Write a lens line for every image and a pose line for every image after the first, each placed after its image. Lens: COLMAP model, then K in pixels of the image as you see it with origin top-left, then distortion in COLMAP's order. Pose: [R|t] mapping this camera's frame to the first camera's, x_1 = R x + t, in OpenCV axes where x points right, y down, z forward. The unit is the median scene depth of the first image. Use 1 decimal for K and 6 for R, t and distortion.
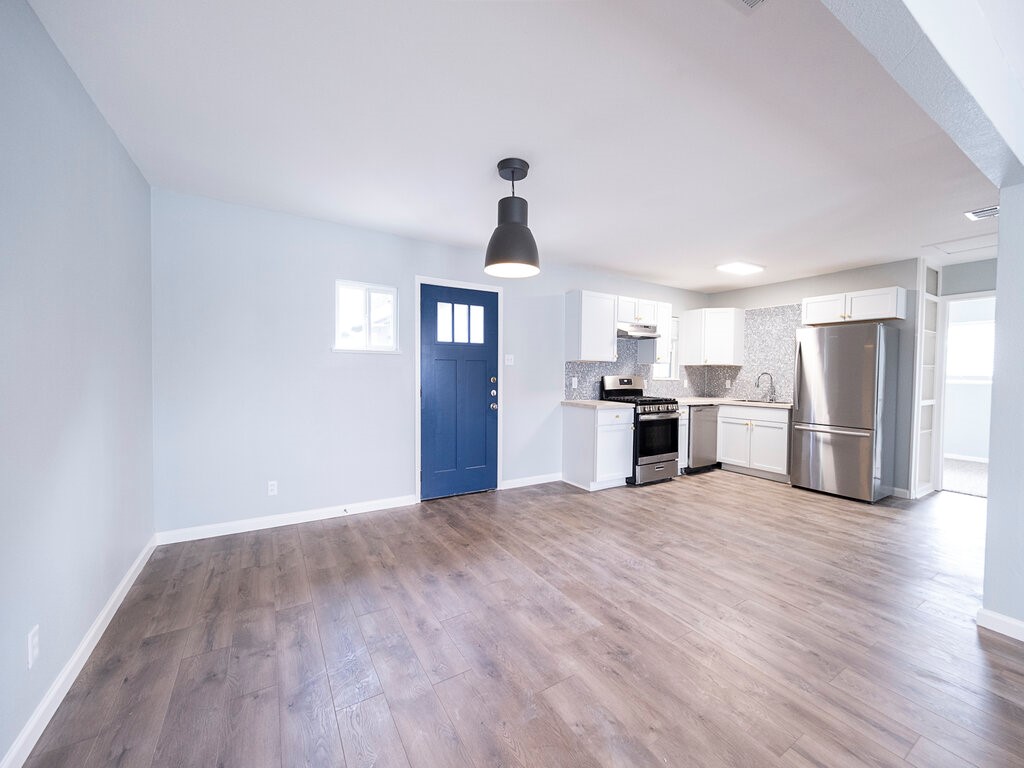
lens RADIAL K [[407.5, 0, 512.0], [0, 407.5, 384.0], [0, 0, 1]] dist [0.023259, -0.000020]
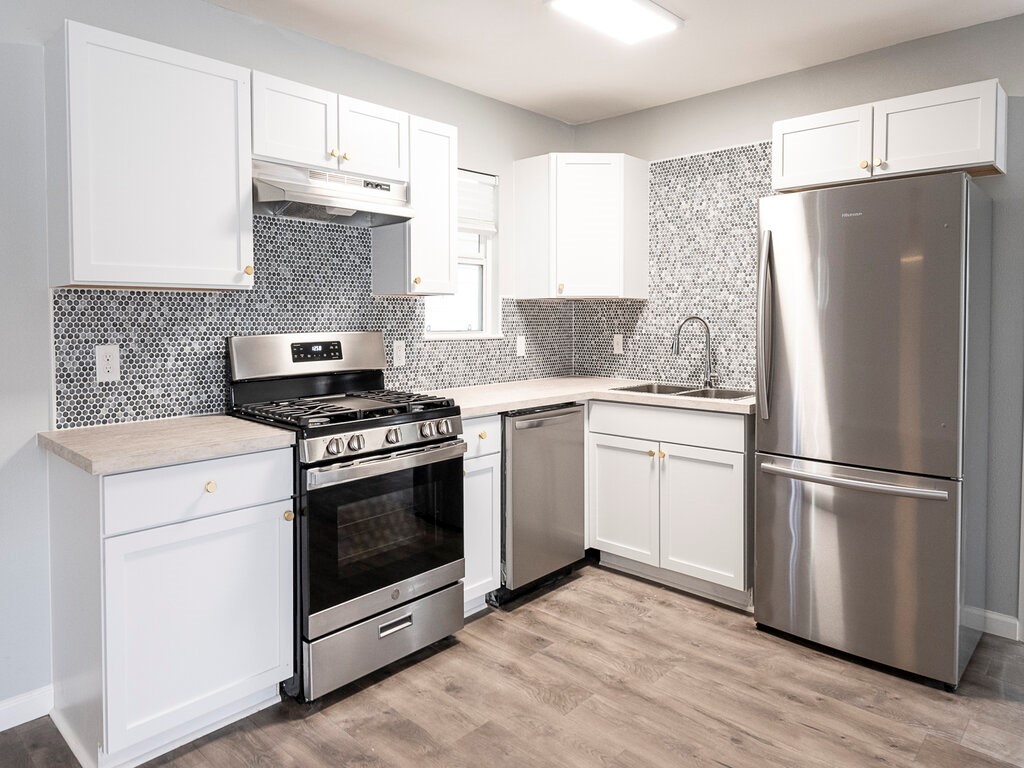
lens RADIAL K [[696.9, 0, 513.7], [0, 696.9, 343.6], [0, 0, 1]] dist [0.044577, -0.002060]
pose [[0.964125, -0.025890, 0.264183, 0.306715], [0.021514, 0.999579, 0.019445, -0.020821], [-0.264575, -0.013064, 0.964277, 0.449164]]
